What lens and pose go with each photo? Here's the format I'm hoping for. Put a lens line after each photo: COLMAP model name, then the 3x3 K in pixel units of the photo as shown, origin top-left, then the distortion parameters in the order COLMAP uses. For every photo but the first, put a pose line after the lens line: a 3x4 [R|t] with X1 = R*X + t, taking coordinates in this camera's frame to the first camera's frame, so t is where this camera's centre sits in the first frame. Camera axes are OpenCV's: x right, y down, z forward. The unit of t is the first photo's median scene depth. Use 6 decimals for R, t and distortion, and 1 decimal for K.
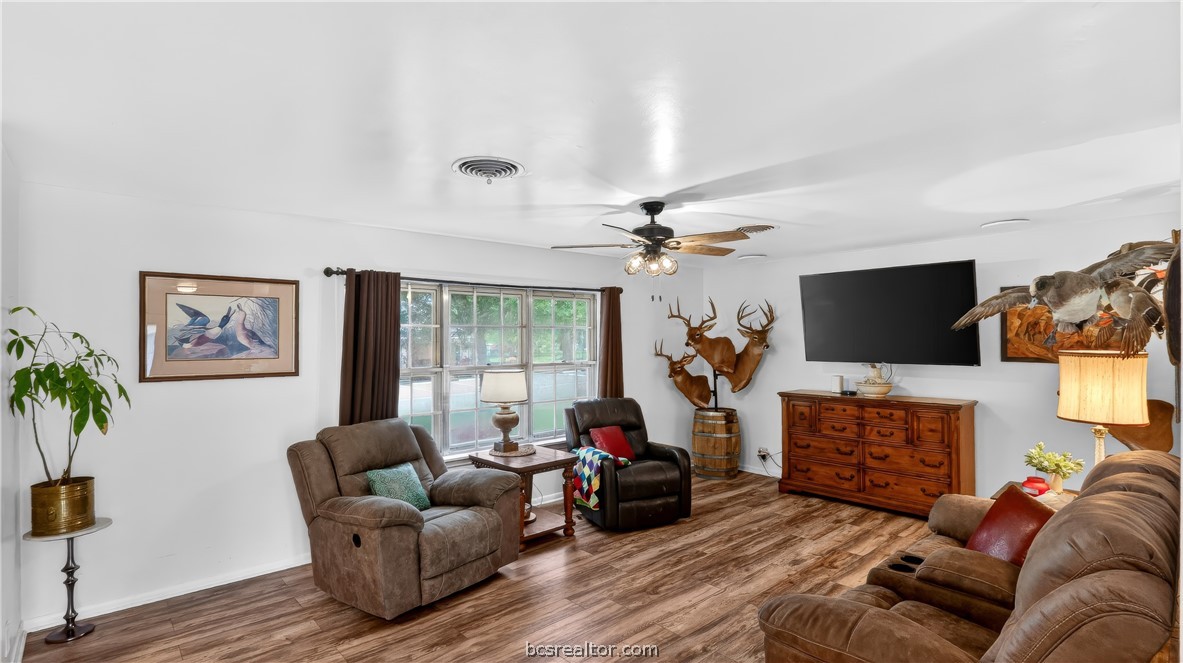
lens RADIAL K [[550.7, 0, 587.0], [0, 550.7, 332.6], [0, 0, 1]] dist [-0.001939, -0.000404]
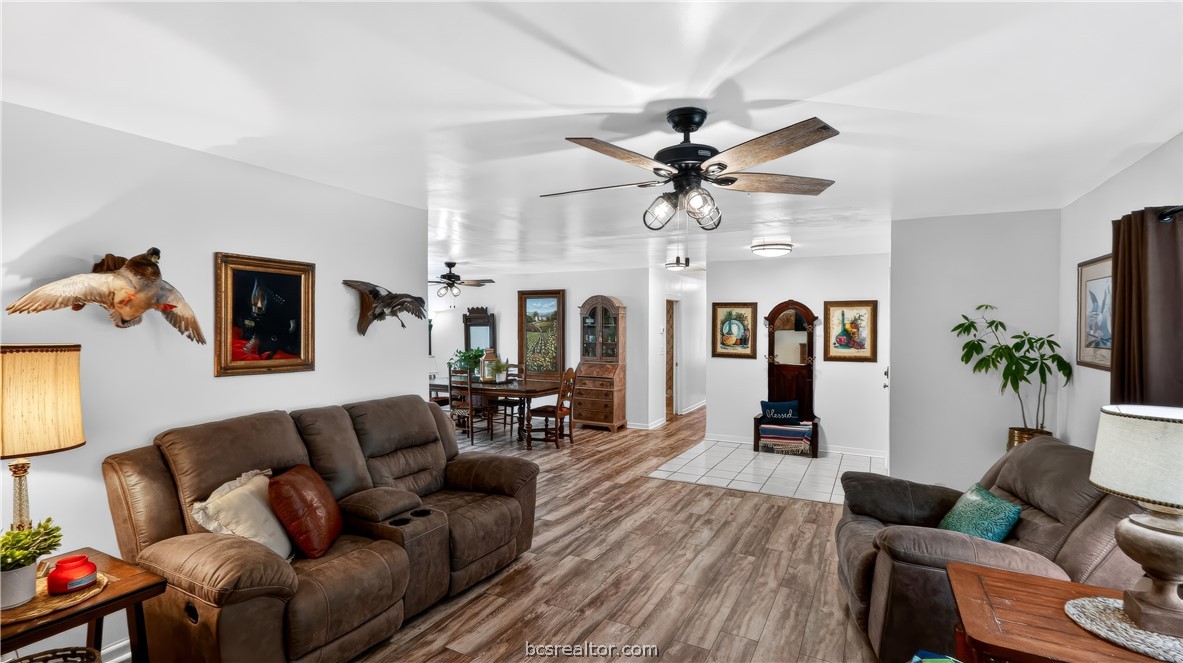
lens RADIAL K [[555.9, 0, 585.7], [0, 555.9, 327.2], [0, 0, 1]] dist [-0.006345, 0.000257]
pose [[-0.938710, 0.000939, -0.344706, 0.552018], [0.001639, 0.999997, -0.001740, 0.017170], [0.344703, -0.002199, -0.938709, 1.919176]]
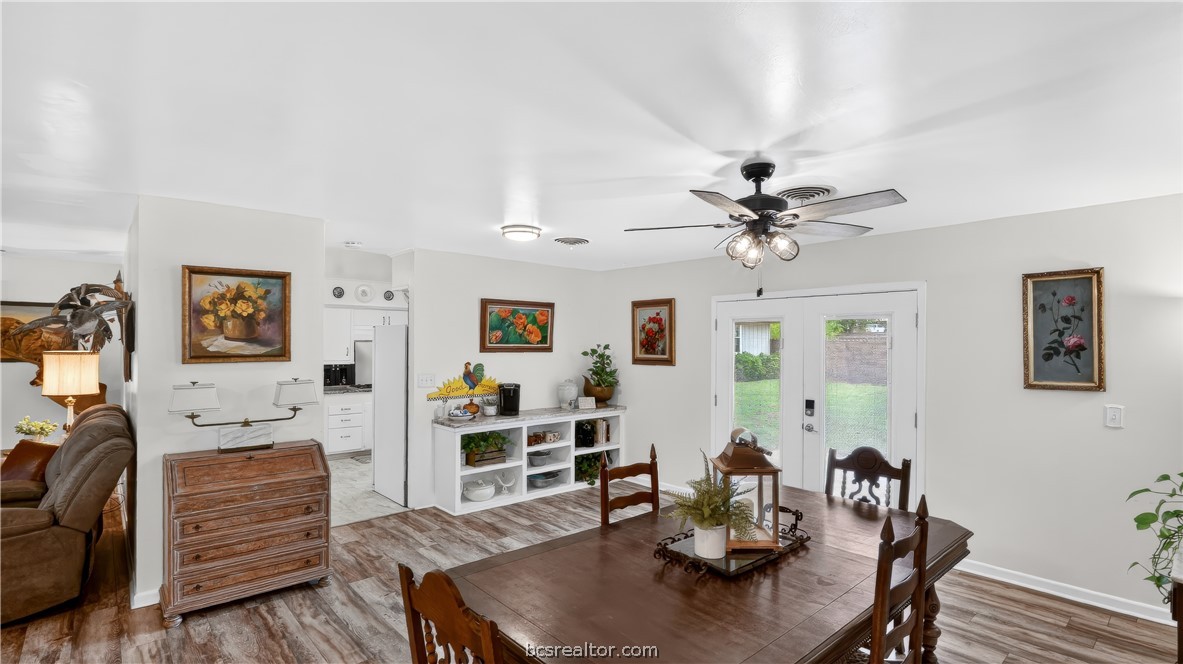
lens RADIAL K [[575.6, 0, 589.8], [0, 575.6, 342.1], [0, 0, 1]] dist [-0.002611, 0.000129]
pose [[0.009003, 0.002999, 0.999955, -0.713531], [-0.008698, 0.999958, -0.002921, -0.001096], [-0.999922, -0.008671, 0.009029, -0.517599]]
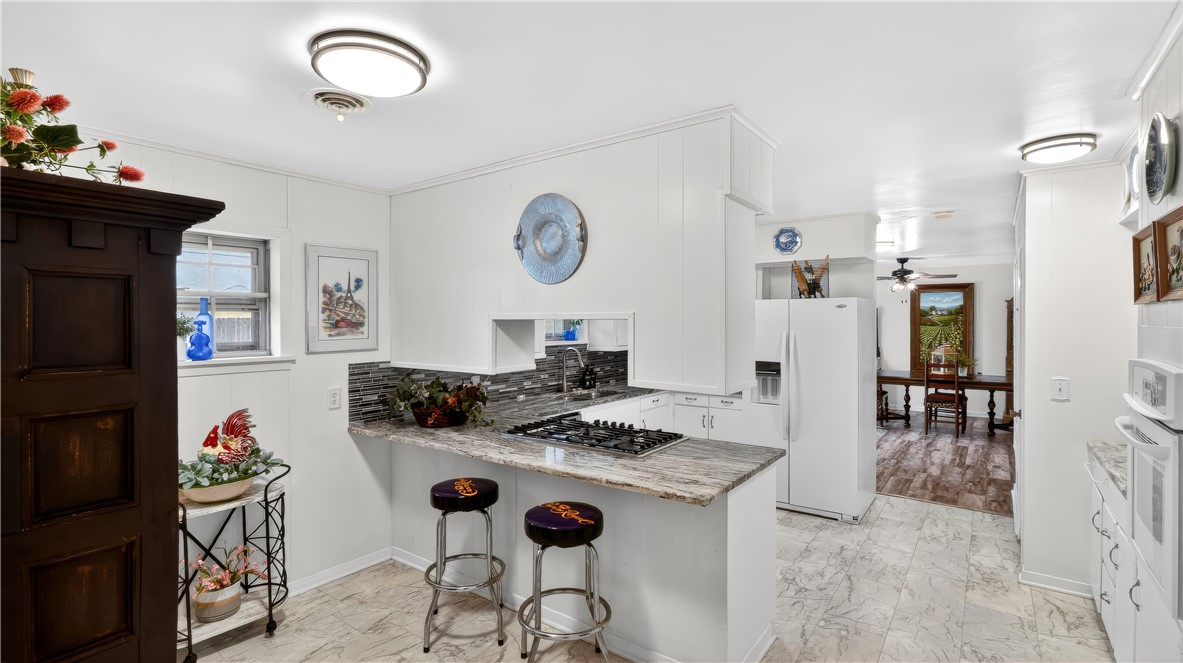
lens RADIAL K [[550.3, 0, 578.0], [0, 550.3, 319.0], [0, 0, 1]] dist [-0.015171, -0.000303]
pose [[-0.981948, 0.005783, -0.189063, 2.310530], [0.007125, 0.999954, -0.006417, 0.003982], [0.189017, -0.007648, -0.981944, 1.528199]]
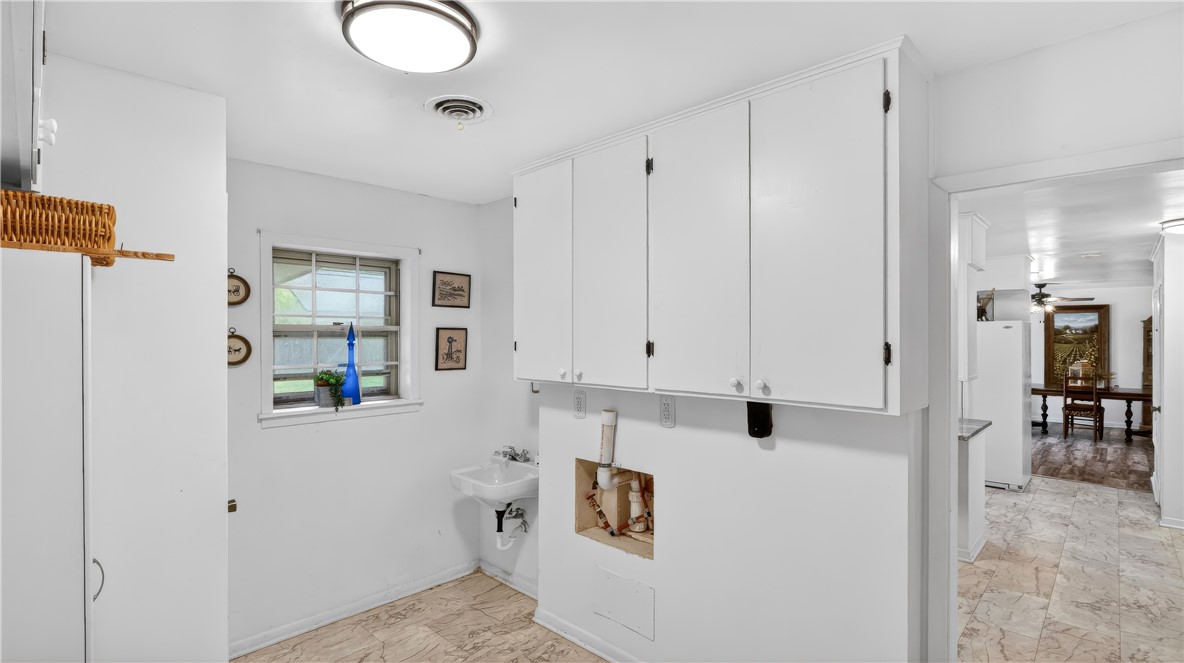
lens RADIAL K [[556.4, 0, 586.2], [0, 556.4, 327.2], [0, 0, 1]] dist [-0.006345, 0.000257]
pose [[-0.997318, -0.003351, -0.073120, 2.984037], [-0.002084, 0.999846, -0.017406, 0.002239], [0.073167, -0.017207, -0.997171, 2.079595]]
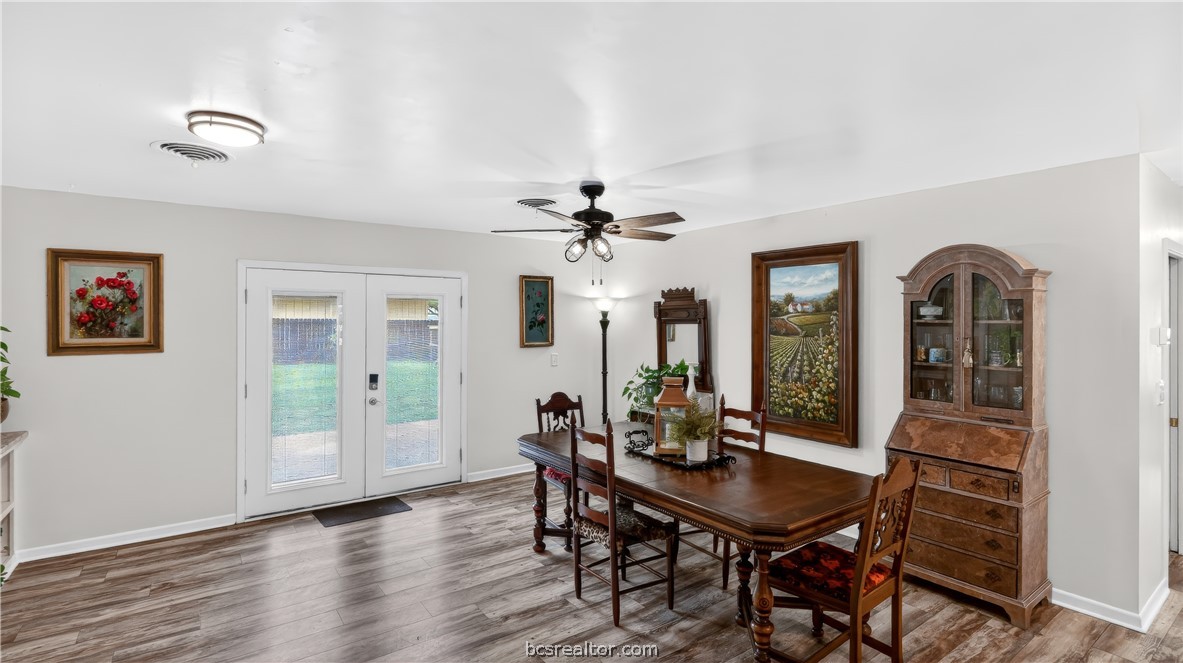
lens RADIAL K [[555.9, 0, 585.7], [0, 555.9, 327.2], [0, 0, 1]] dist [-0.006345, 0.000257]
pose [[-0.995760, 0.000234, 0.091985, 0.145374], [0.000888, 0.999975, 0.007072, 0.003749], [-0.091981, 0.007124, -0.995735, 0.420703]]
